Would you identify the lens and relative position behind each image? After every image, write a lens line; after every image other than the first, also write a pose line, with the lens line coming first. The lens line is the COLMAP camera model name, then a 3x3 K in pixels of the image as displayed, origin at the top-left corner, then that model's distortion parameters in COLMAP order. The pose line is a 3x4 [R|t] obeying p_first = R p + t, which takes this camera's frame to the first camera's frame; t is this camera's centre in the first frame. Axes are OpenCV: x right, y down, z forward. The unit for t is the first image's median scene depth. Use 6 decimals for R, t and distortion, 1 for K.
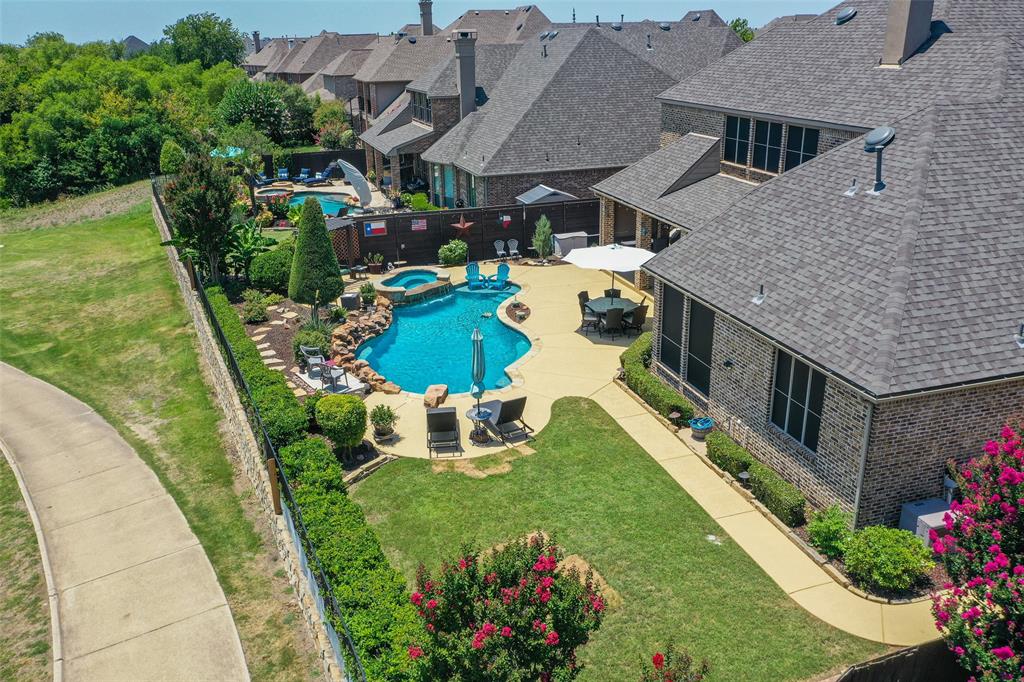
lens RADIAL K [[815.4, 0, 513.7], [0, 815.4, 340.3], [0, 0, 1]] dist [-0.000226, 0.000774]
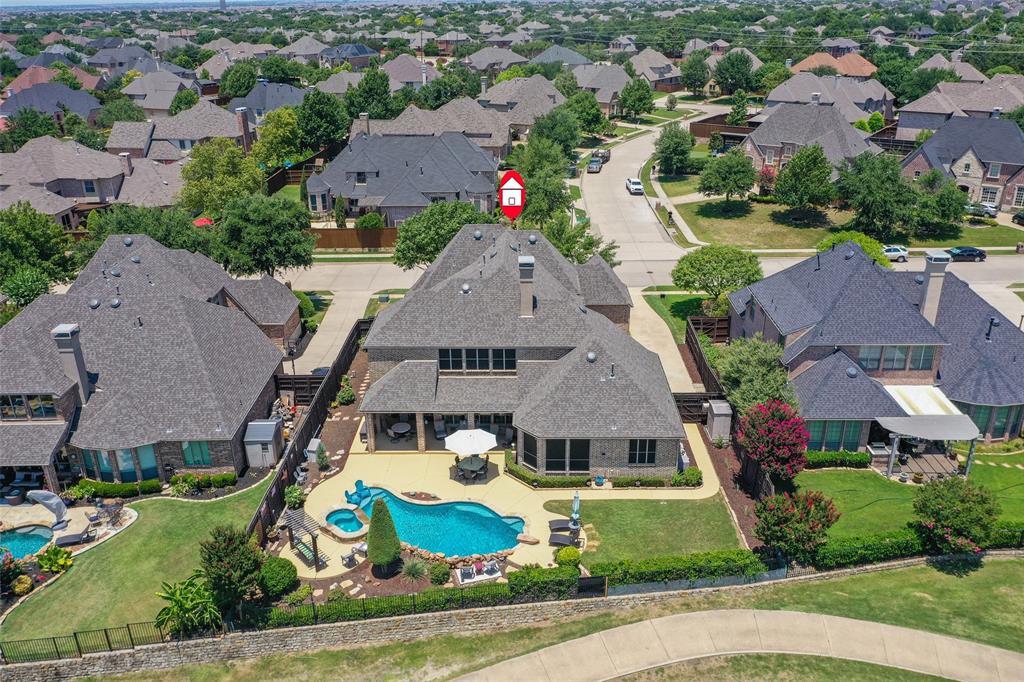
lens RADIAL K [[815.4, 0, 513.1], [0, 815.4, 340.9], [0, 0, 1]] dist [-0.000226, 0.000774]
pose [[0.315379, -0.377049, 0.870845, -1.925141], [0.344228, 0.900629, 0.265282, -1.066815], [-0.884332, 0.216105, 0.413830, 0.082489]]
